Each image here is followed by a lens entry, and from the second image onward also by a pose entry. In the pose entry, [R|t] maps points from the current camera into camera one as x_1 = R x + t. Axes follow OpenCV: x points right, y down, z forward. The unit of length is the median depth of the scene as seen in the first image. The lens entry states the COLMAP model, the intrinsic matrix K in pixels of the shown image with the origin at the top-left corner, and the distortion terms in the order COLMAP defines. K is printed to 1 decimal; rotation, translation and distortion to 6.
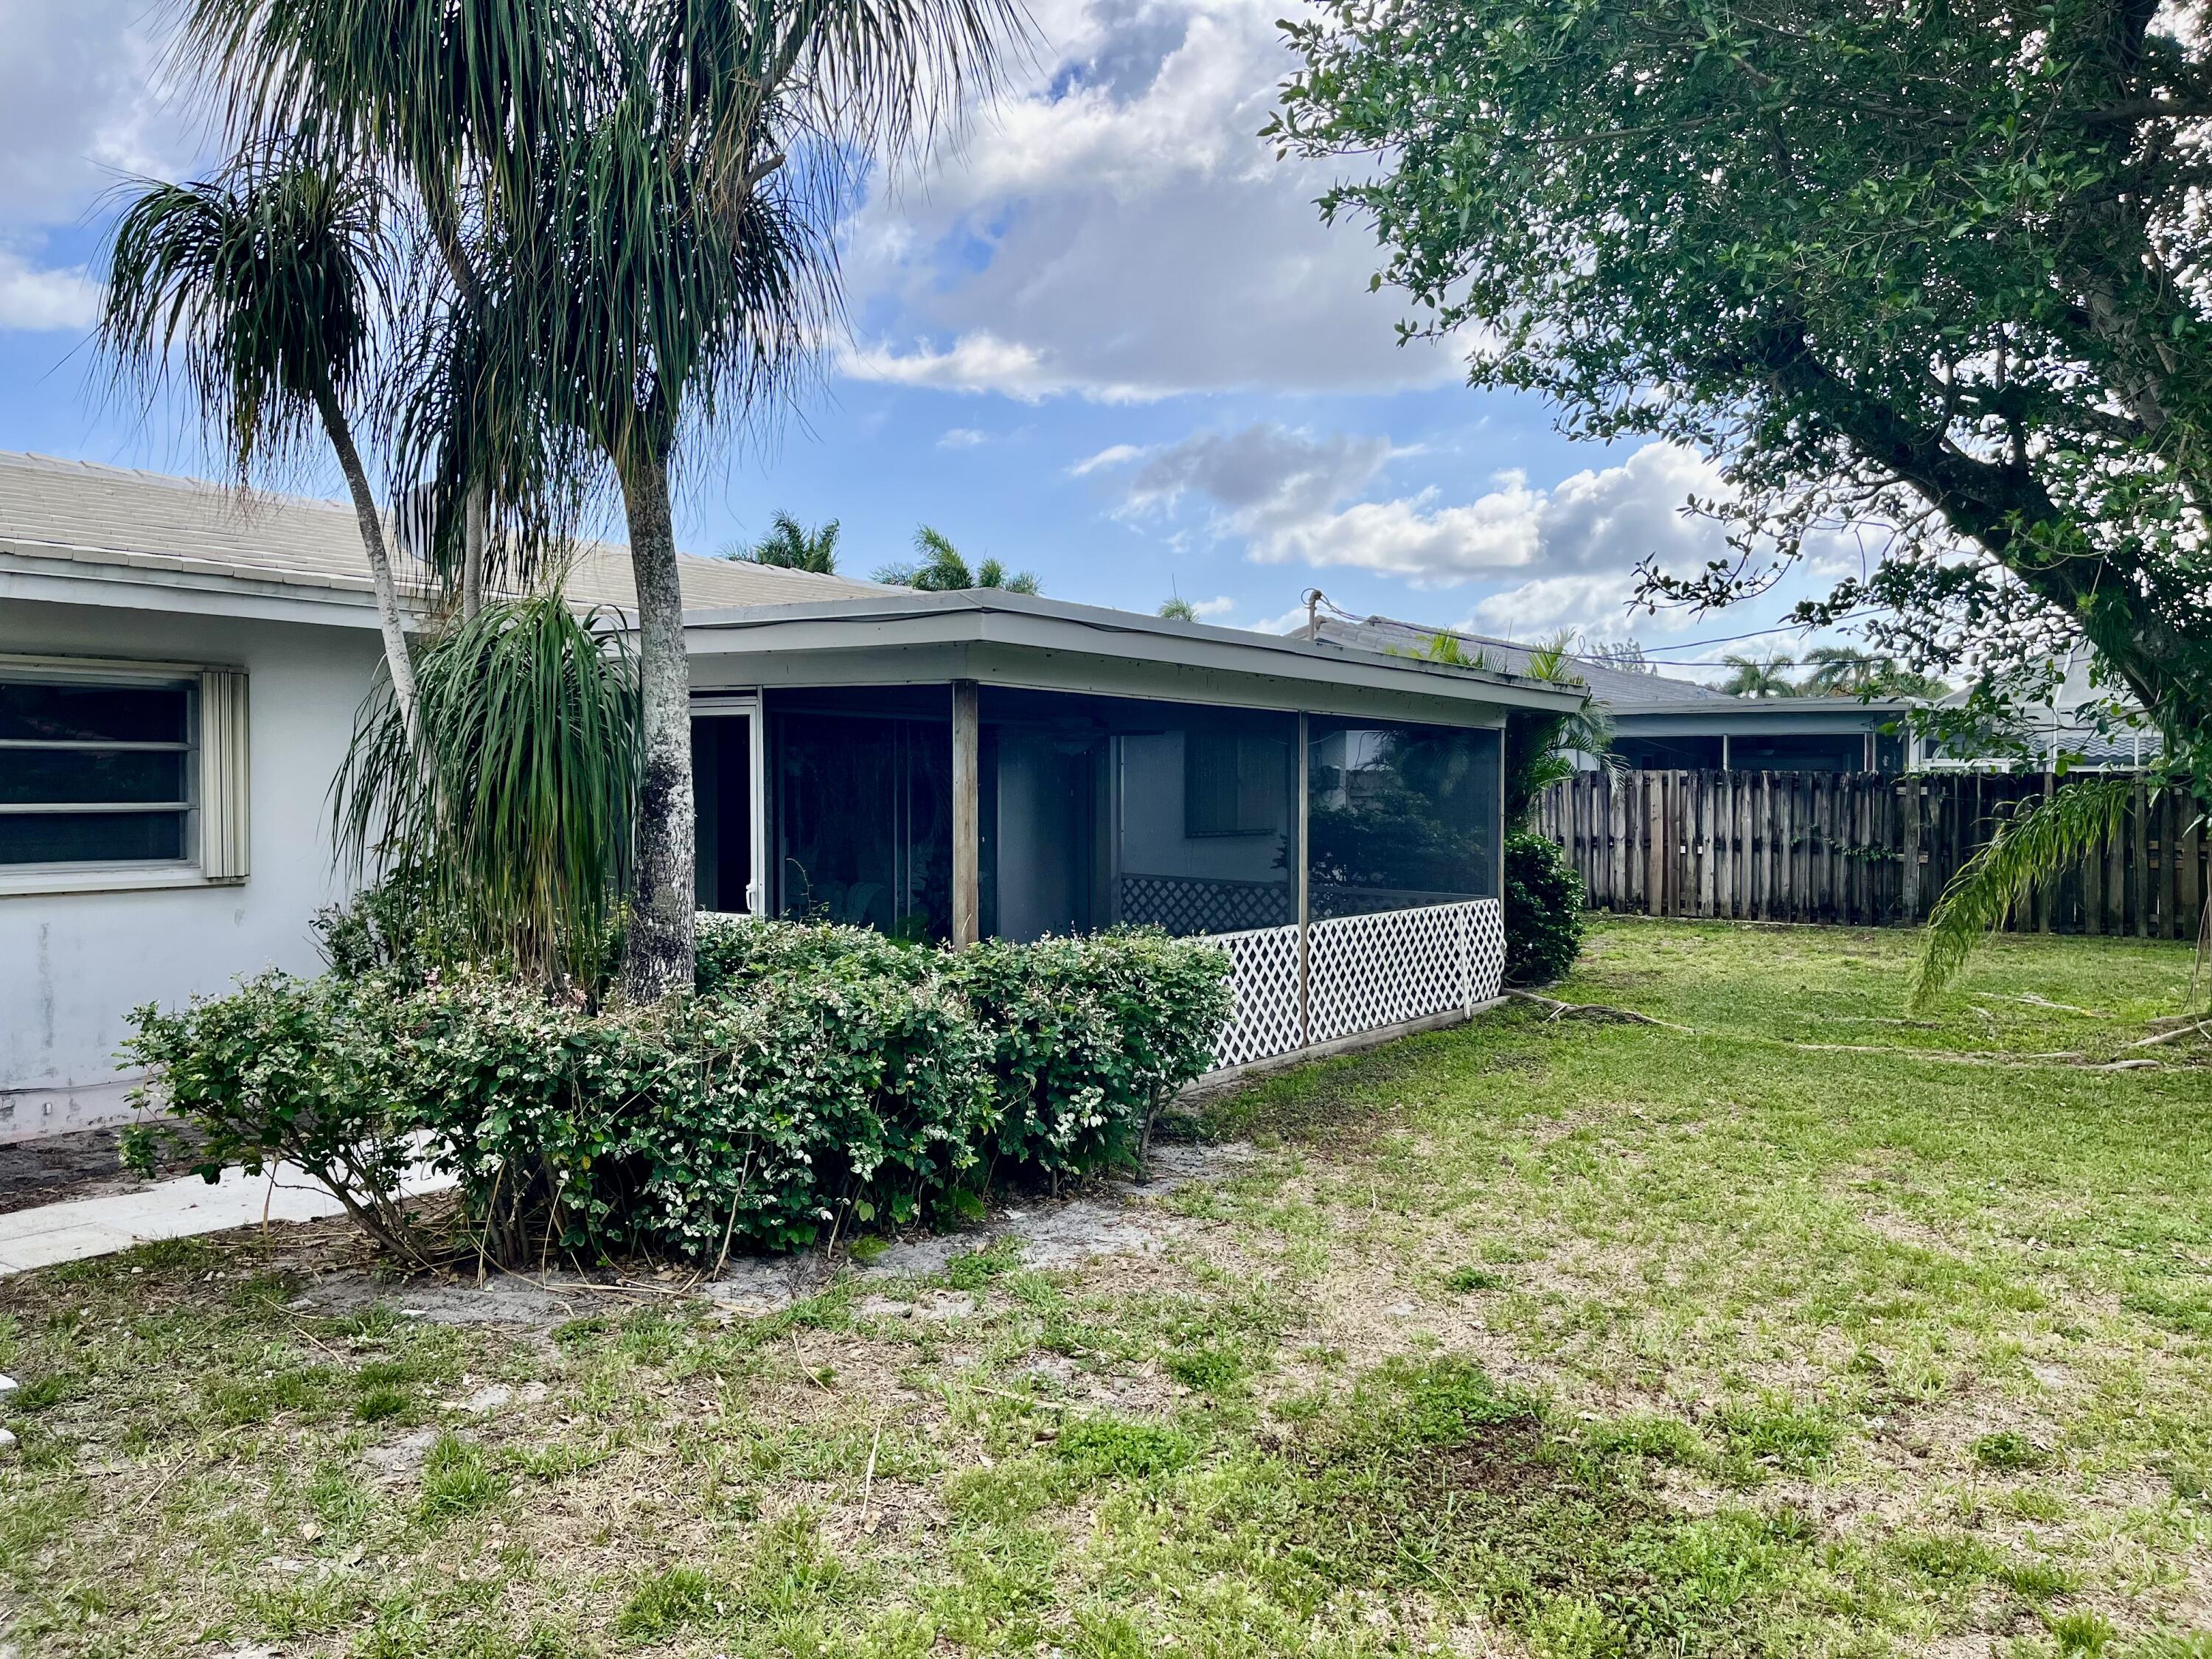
lens RADIAL K [[1675.4, 0, 1116.2], [0, 1675.4, 841.1], [0, 0, 1]] dist [0.077216, -0.094234]
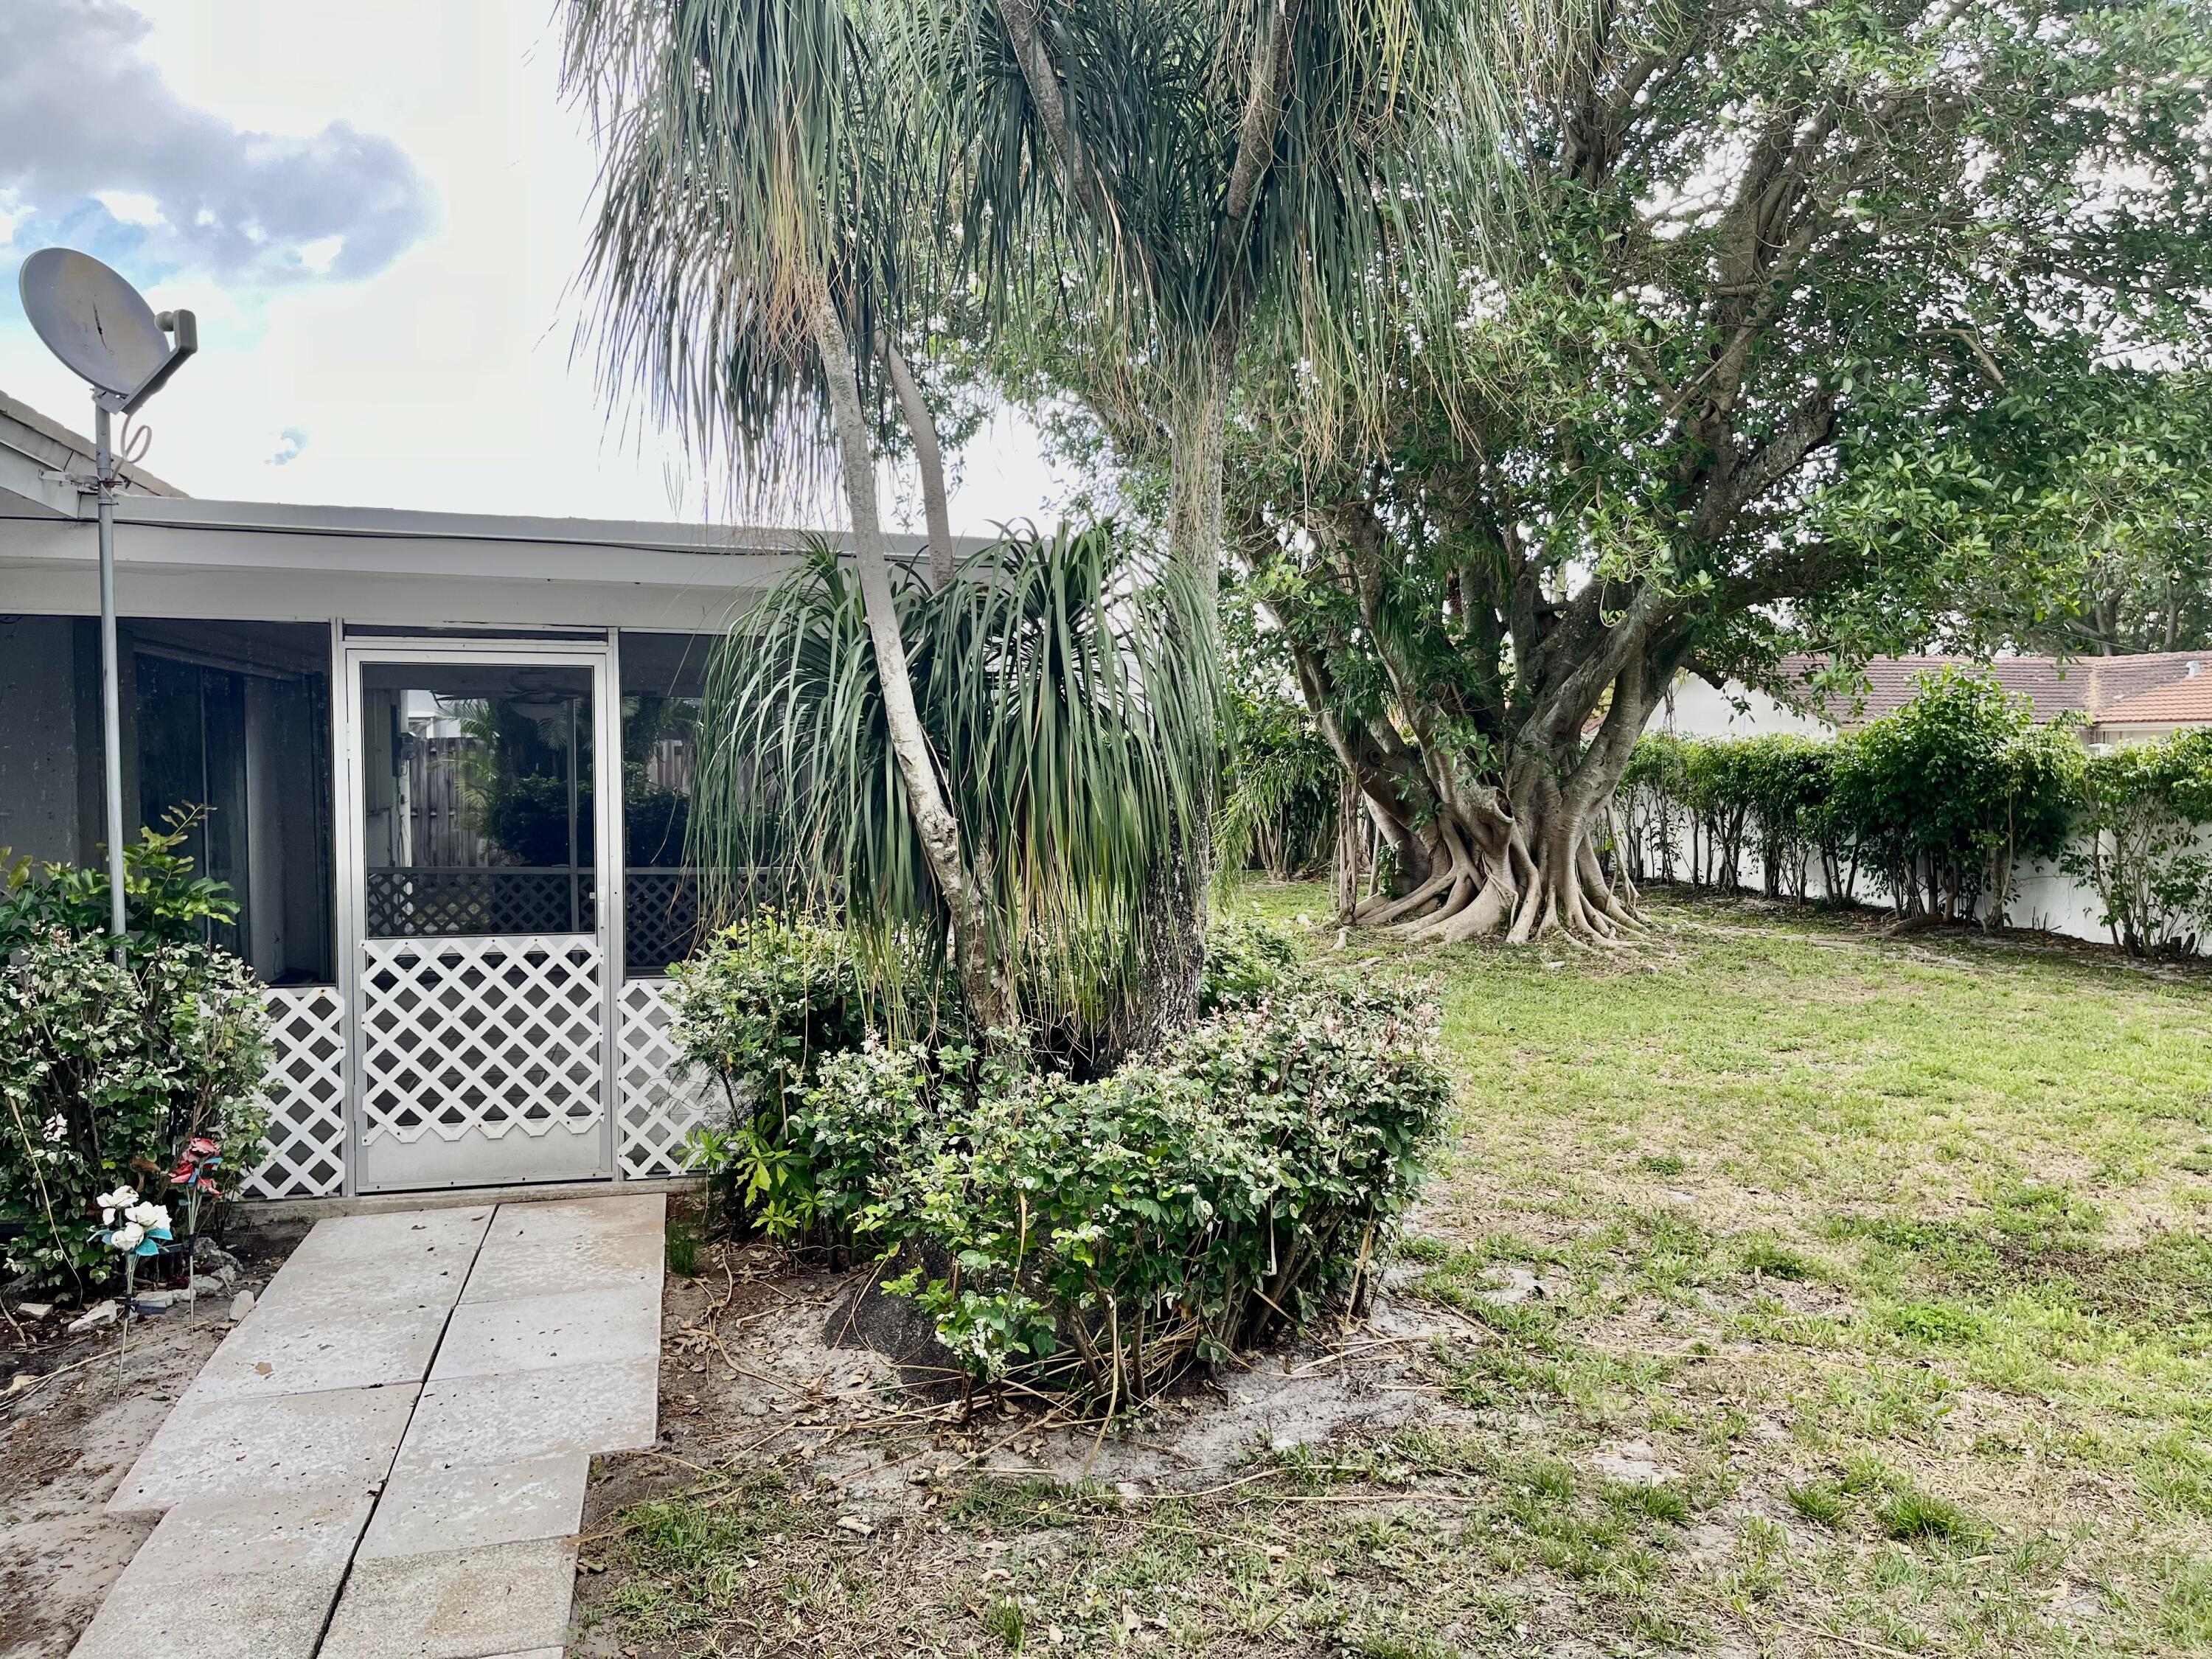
lens RADIAL K [[1675.4, 0, 1116.2], [0, 1675.4, 841.1], [0, 0, 1]] dist [0.077216, -0.094234]
pose [[0.645636, -0.044382, 0.762354, -1.002535], [0.029832, 0.999013, 0.032895, -0.024513], [-0.763062, 0.001505, 0.646323, 0.537509]]
